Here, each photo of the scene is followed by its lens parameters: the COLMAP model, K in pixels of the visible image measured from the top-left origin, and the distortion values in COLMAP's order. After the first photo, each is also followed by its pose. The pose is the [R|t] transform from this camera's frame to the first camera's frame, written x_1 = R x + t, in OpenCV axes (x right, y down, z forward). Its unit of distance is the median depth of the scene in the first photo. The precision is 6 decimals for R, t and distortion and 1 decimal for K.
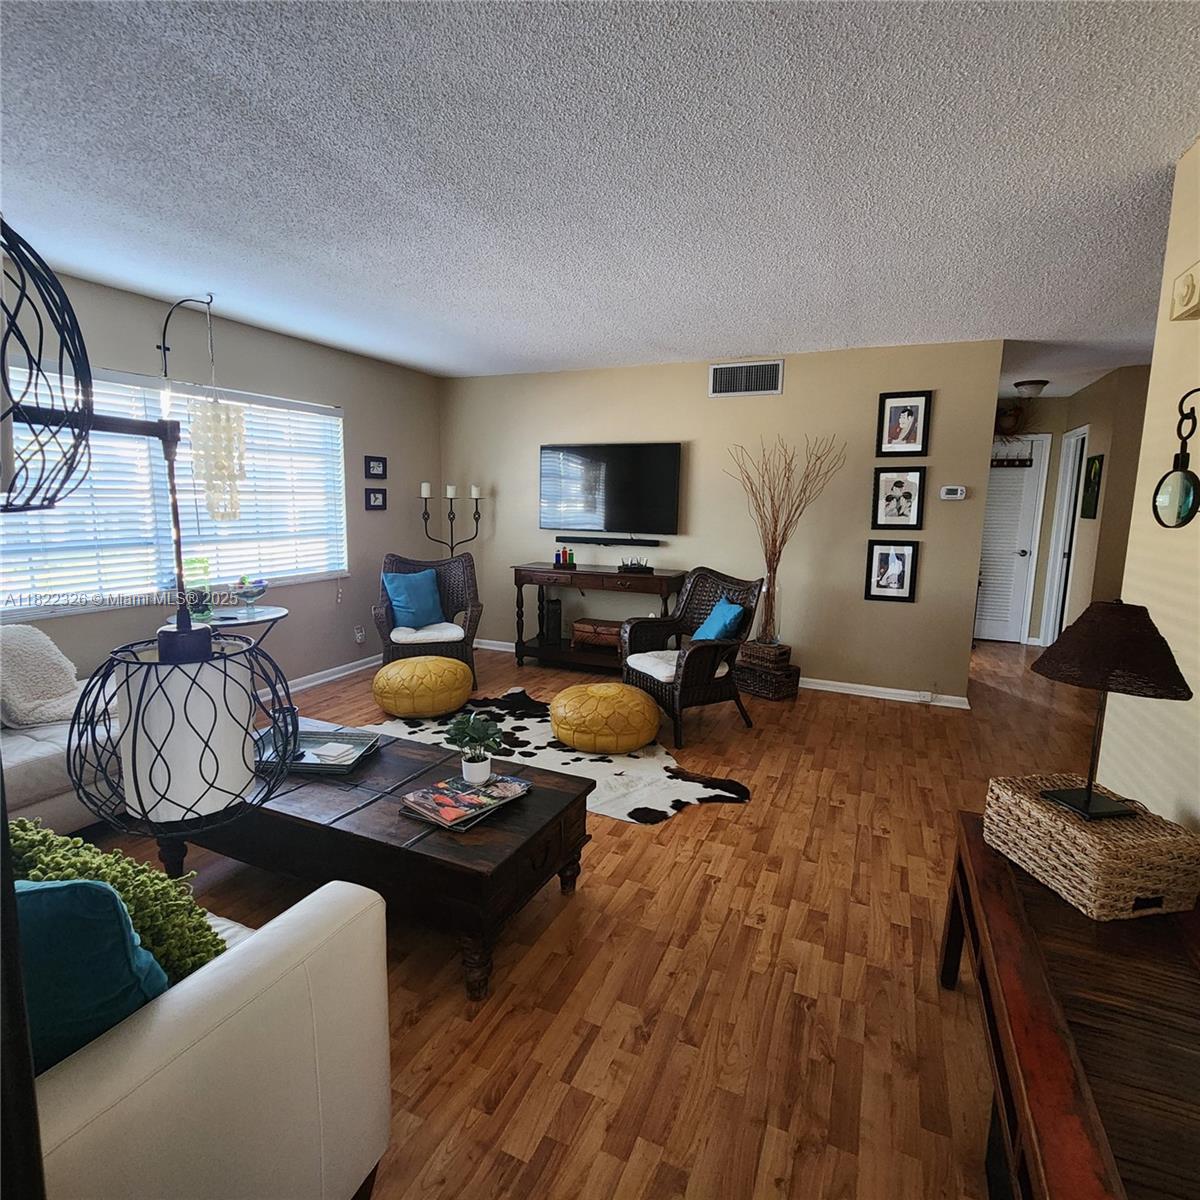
lens RADIAL K [[653.9, 0, 594.0], [0, 653.9, 592.2], [0, 0, 1]] dist [0.001603, -0.001448]
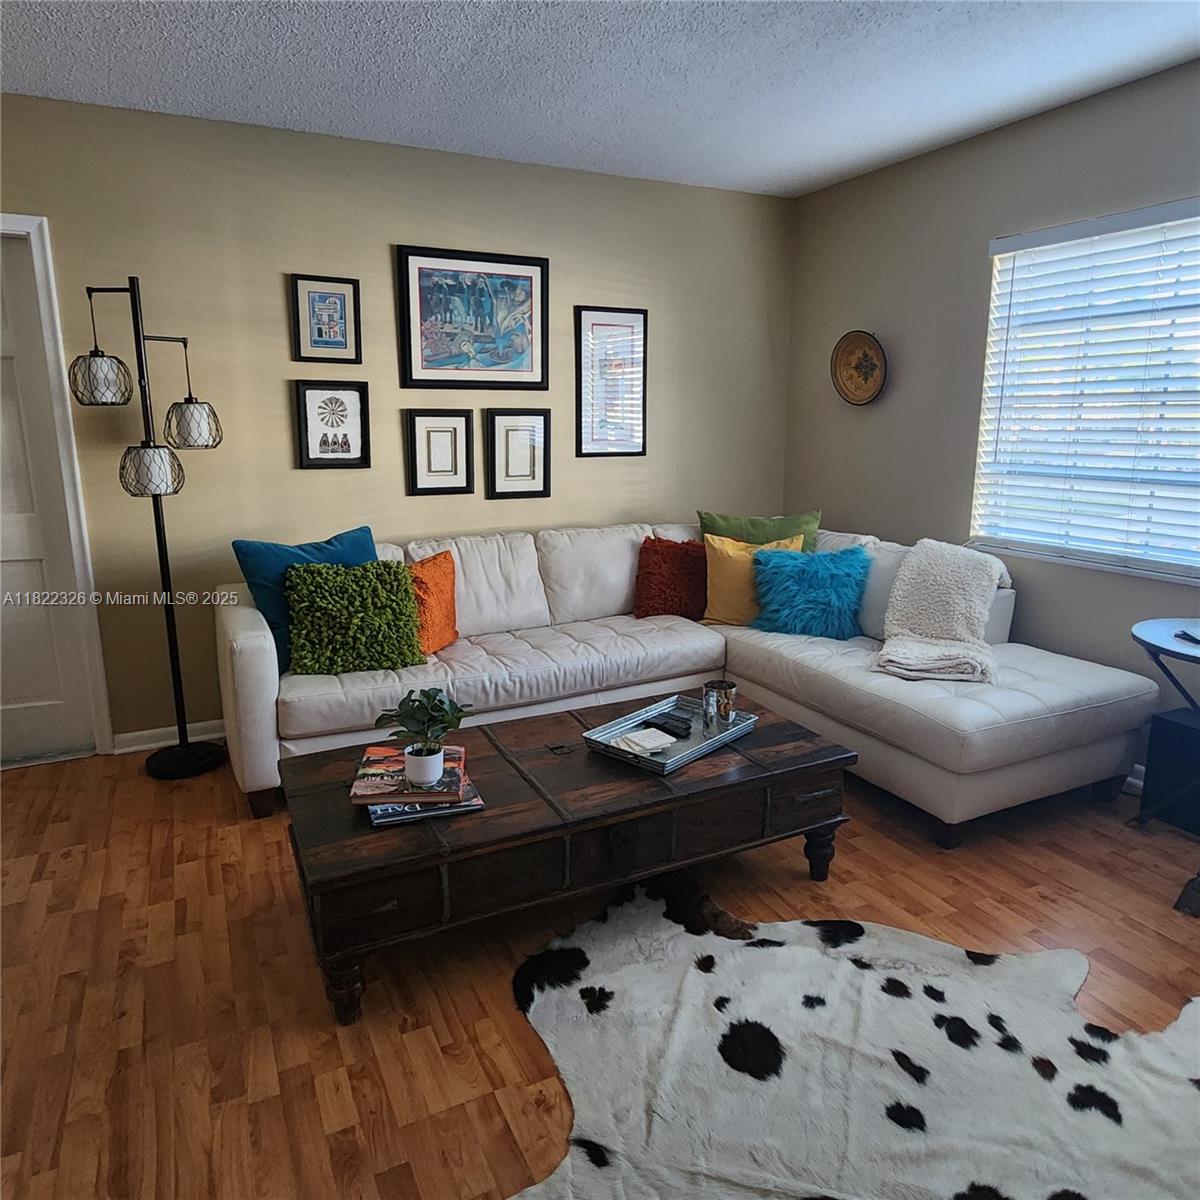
lens RADIAL K [[824.6, 0, 600.0], [0, 824.6, 600.0], [0, 0, 1]] dist [0.001520, 0.001083]
pose [[-0.630013, 0.136558, -0.764483, 0.470064], [-0.129962, 0.951995, 0.277155, -0.240470], [0.765632, 0.273965, -0.582023, 1.985042]]
